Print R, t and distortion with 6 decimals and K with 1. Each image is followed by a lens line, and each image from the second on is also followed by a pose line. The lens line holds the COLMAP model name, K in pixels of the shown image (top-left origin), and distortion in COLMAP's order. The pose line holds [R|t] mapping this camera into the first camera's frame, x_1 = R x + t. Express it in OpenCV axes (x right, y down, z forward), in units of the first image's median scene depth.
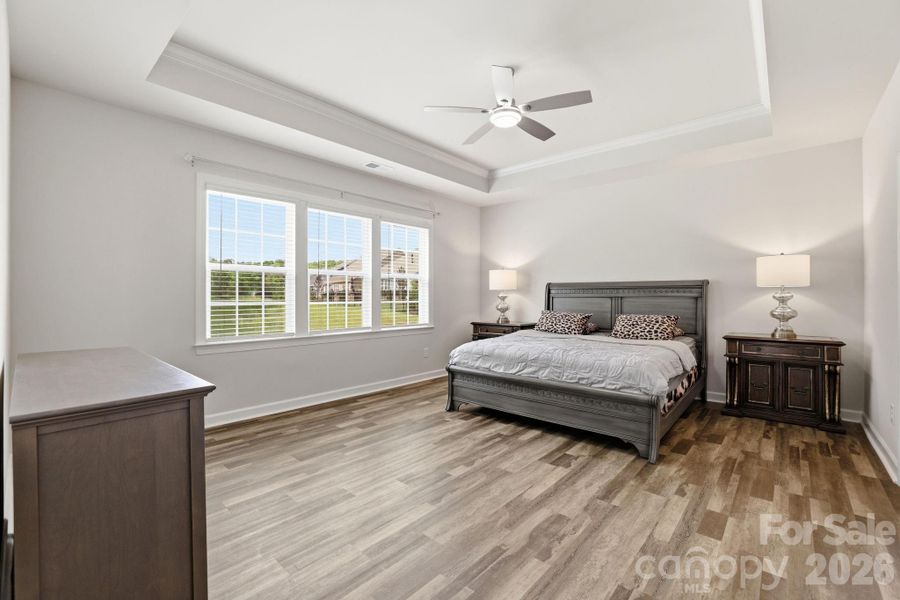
lens RADIAL K [[391.4, 0, 449.3], [0, 391.4, 293.7], [0, 0, 1]] dist [-0.025239, 0.000732]
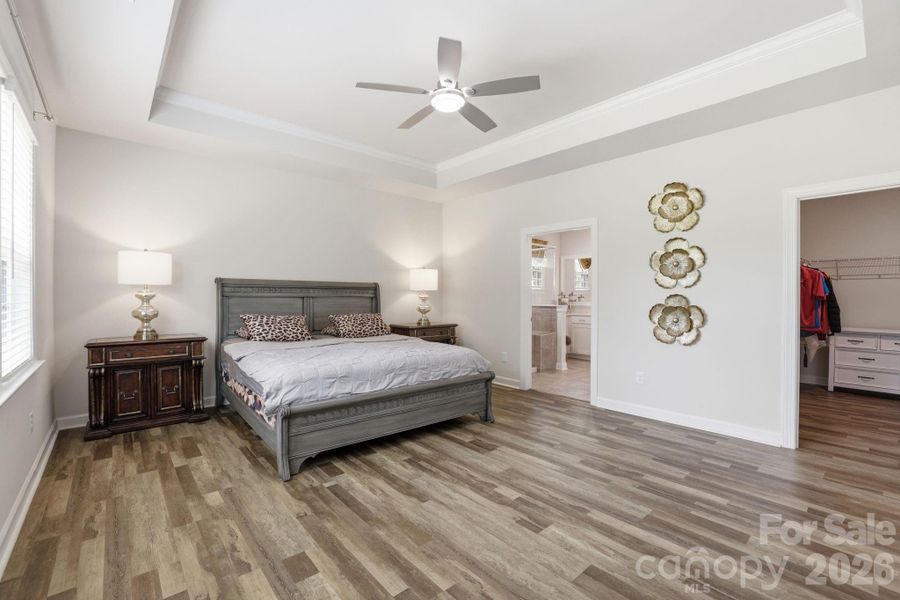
lens RADIAL K [[391.4, 0, 449.3], [0, 391.4, 293.7], [0, 0, 1]] dist [-0.025239, 0.000732]
pose [[0.141106, 0.015684, 0.989870, -0.621167], [-0.003817, 0.999876, -0.015298, 0.018031], [-0.989987, -0.001620, 0.141148, 0.726201]]
